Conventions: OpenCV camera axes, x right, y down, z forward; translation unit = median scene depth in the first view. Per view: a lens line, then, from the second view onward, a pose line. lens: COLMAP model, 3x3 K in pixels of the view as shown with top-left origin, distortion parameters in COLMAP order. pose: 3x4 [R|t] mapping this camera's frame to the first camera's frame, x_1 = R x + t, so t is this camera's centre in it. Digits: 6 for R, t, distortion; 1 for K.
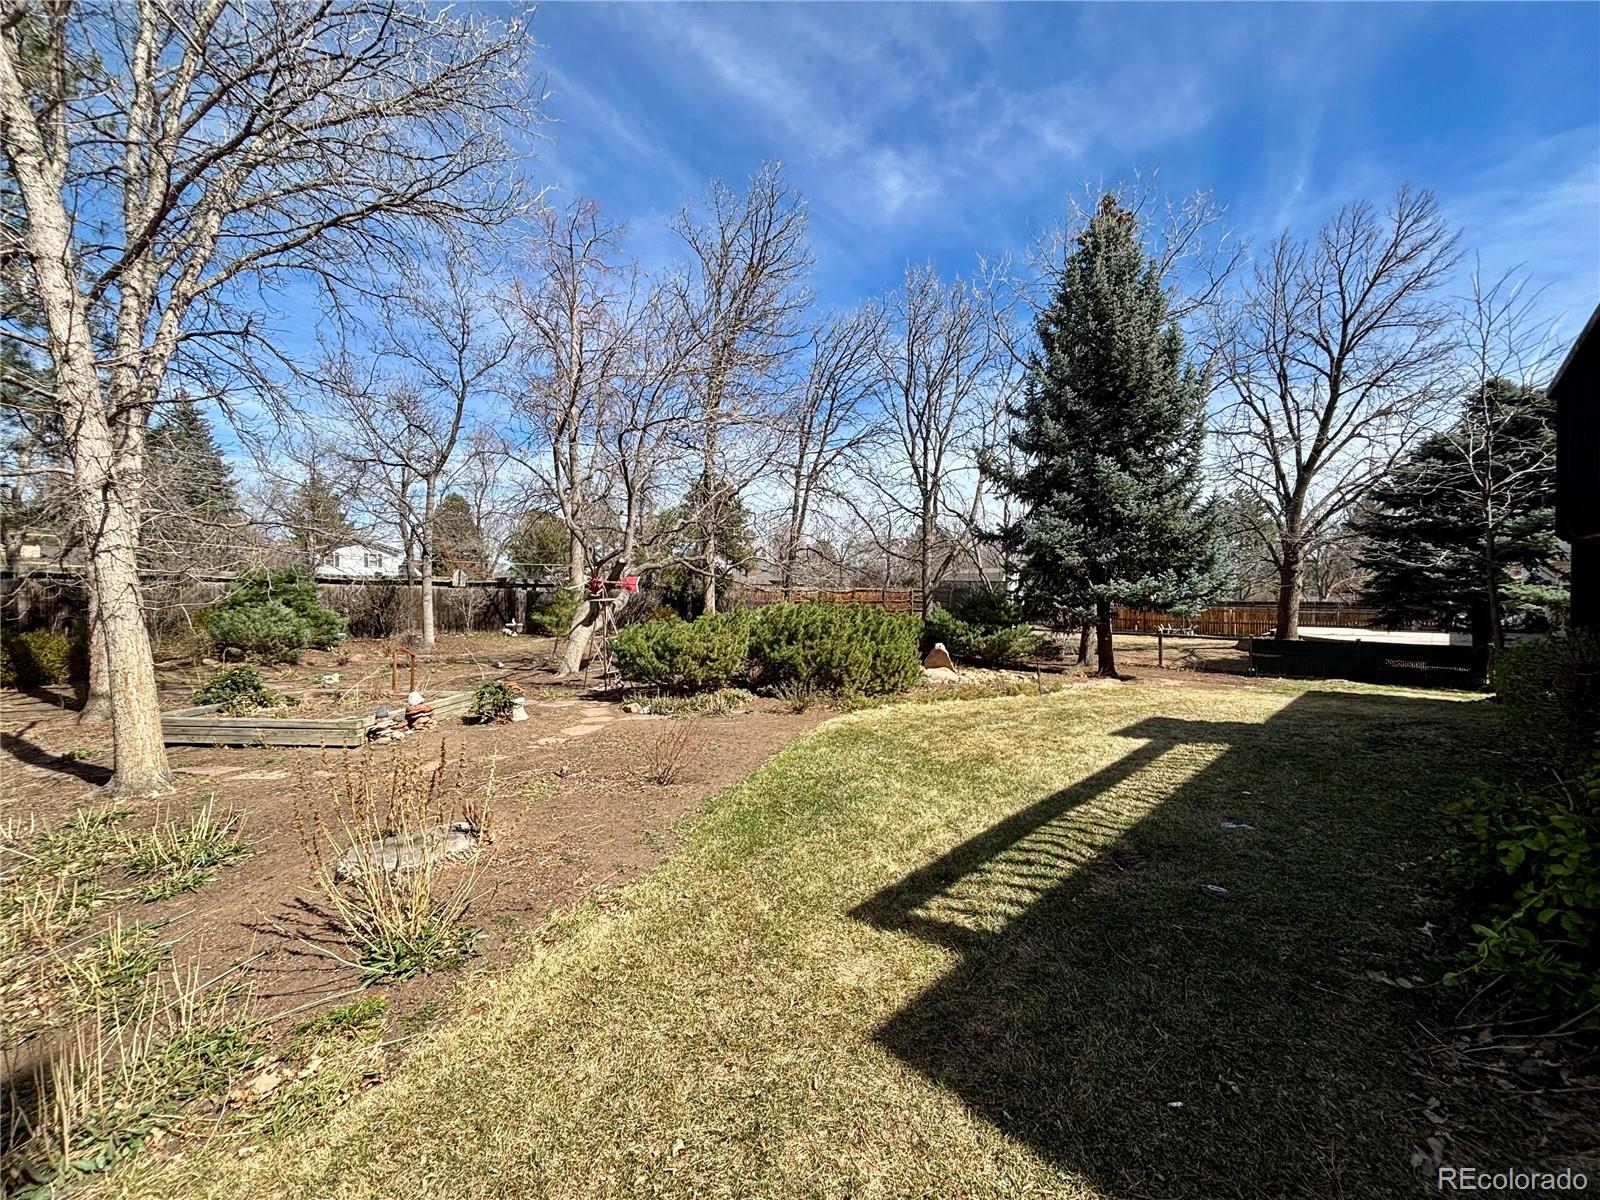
lens RADIAL K [[646.7, 0, 784.0], [0, 646.7, 598.3], [0, 0, 1]] dist [0.001122, 0.000227]
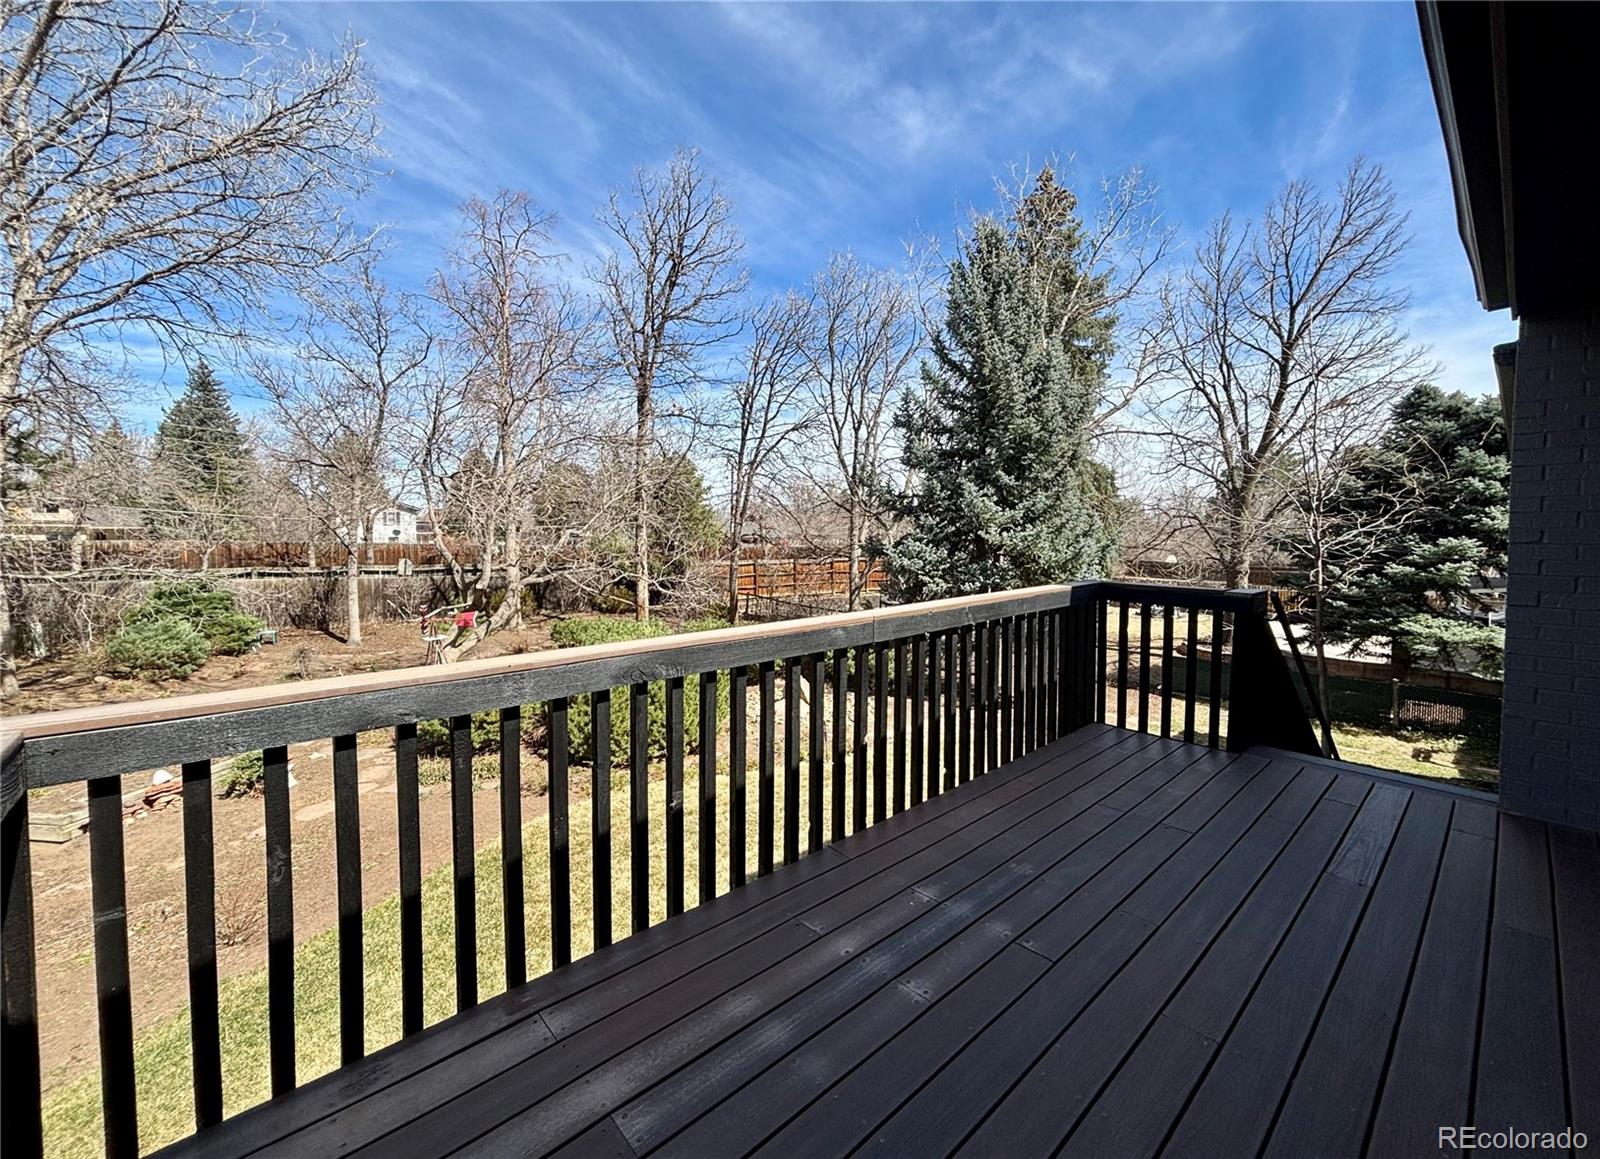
lens RADIAL K [[644.2, 0, 802.3], [0, 644.2, 556.1], [0, 0, 1]] dist [0.000950, -0.000184]
pose [[0.997843, 0.006373, -0.065339, 0.205882], [-0.003713, 0.999162, 0.040755, -0.096351], [0.065544, -0.040424, 0.997031, 0.018059]]
